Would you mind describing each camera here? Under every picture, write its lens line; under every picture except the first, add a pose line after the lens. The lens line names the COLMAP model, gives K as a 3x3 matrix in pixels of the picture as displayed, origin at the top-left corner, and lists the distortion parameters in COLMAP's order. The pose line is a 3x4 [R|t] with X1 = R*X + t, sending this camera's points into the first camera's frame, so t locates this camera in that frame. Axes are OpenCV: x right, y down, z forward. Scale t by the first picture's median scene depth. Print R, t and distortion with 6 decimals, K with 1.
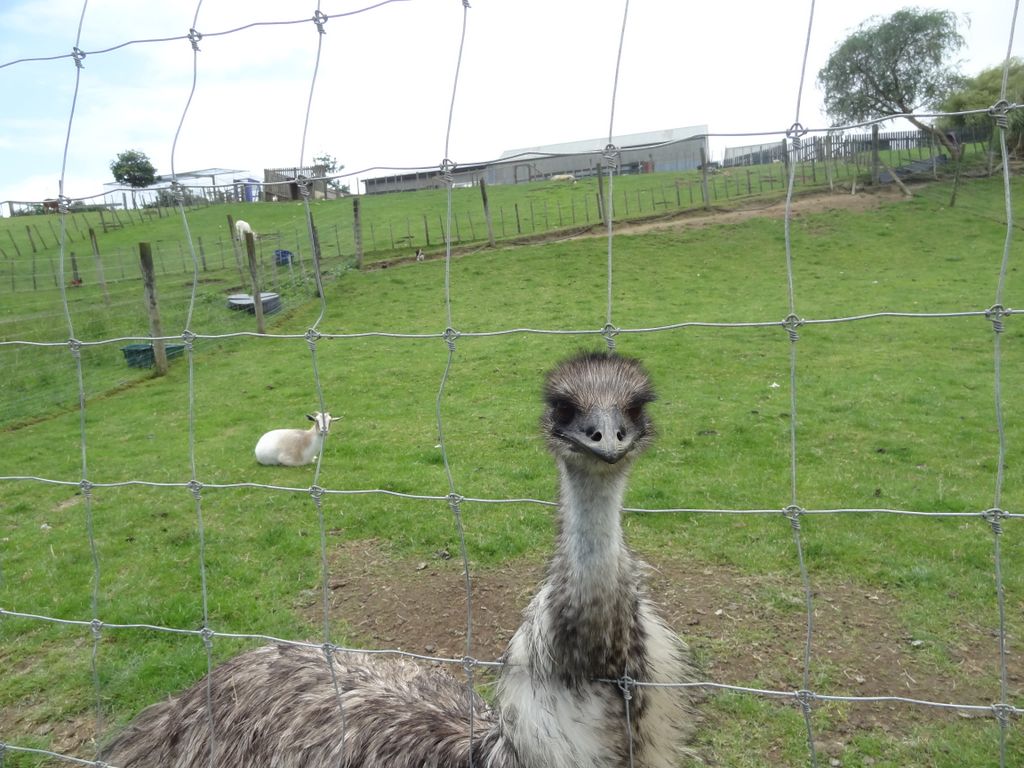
lens RADIAL K [[714.4, 0, 512.0], [0, 714.4, 384.0], [0, 0, 1]] dist [-0.004918, 0.006186]
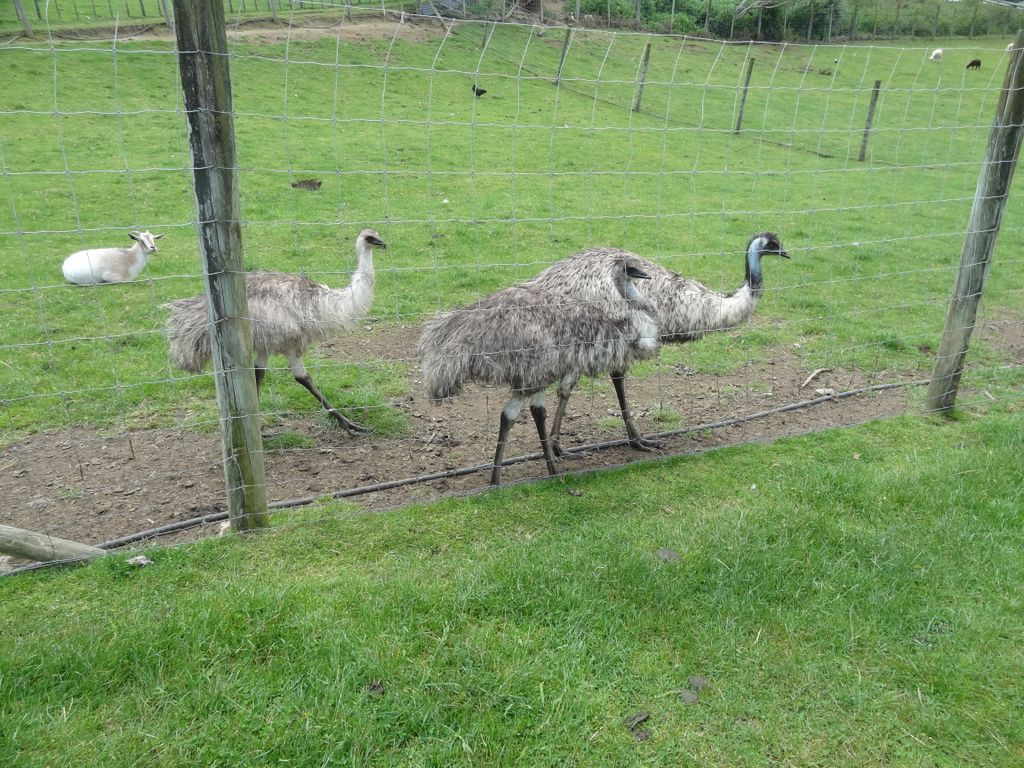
lens RADIAL K [[693.6, 0, 528.2], [0, 693.6, 379.6], [0, 0, 1]] dist [0.001101, 0.002421]
pose [[0.793273, -0.163861, 0.586403, -0.121253], [0.017318, 0.968788, 0.247284, 0.002578], [-0.608620, -0.186008, 0.771351, -0.050452]]
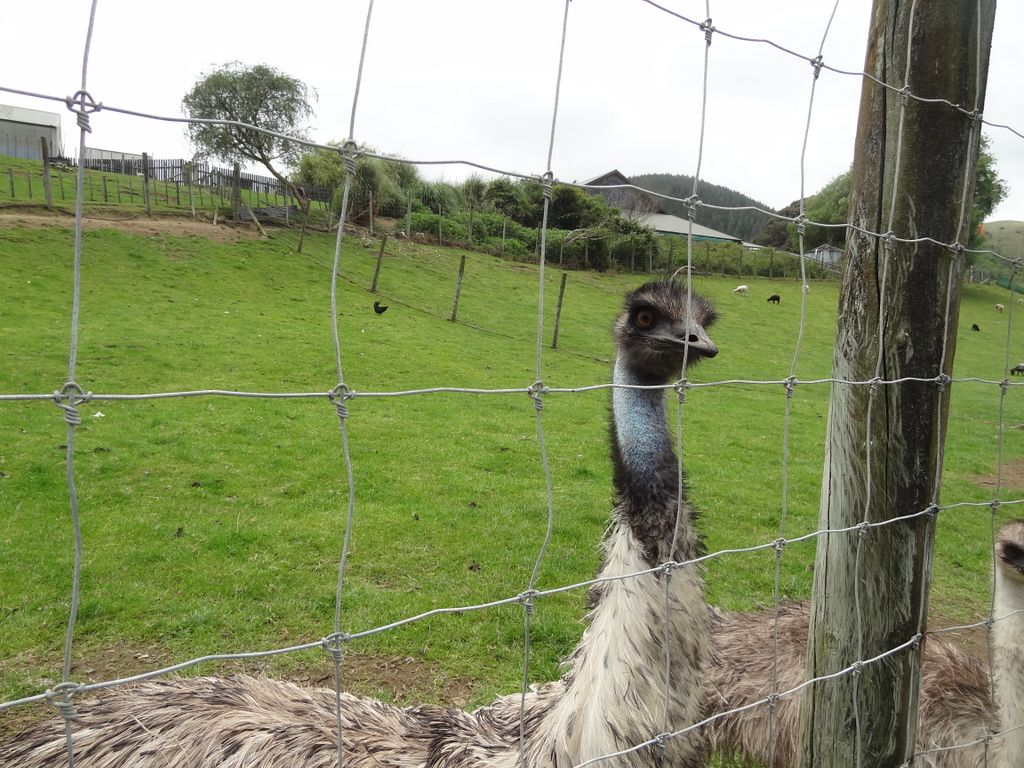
lens RADIAL K [[714.4, 0, 512.0], [0, 714.4, 384.0], [0, 0, 1]] dist [-0.004918, 0.006186]
pose [[0.670200, 0.032463, 0.741470, 0.019276], [-0.006624, 0.999265, -0.037762, -0.002587], [-0.742151, 0.020397, 0.669923, 0.004208]]
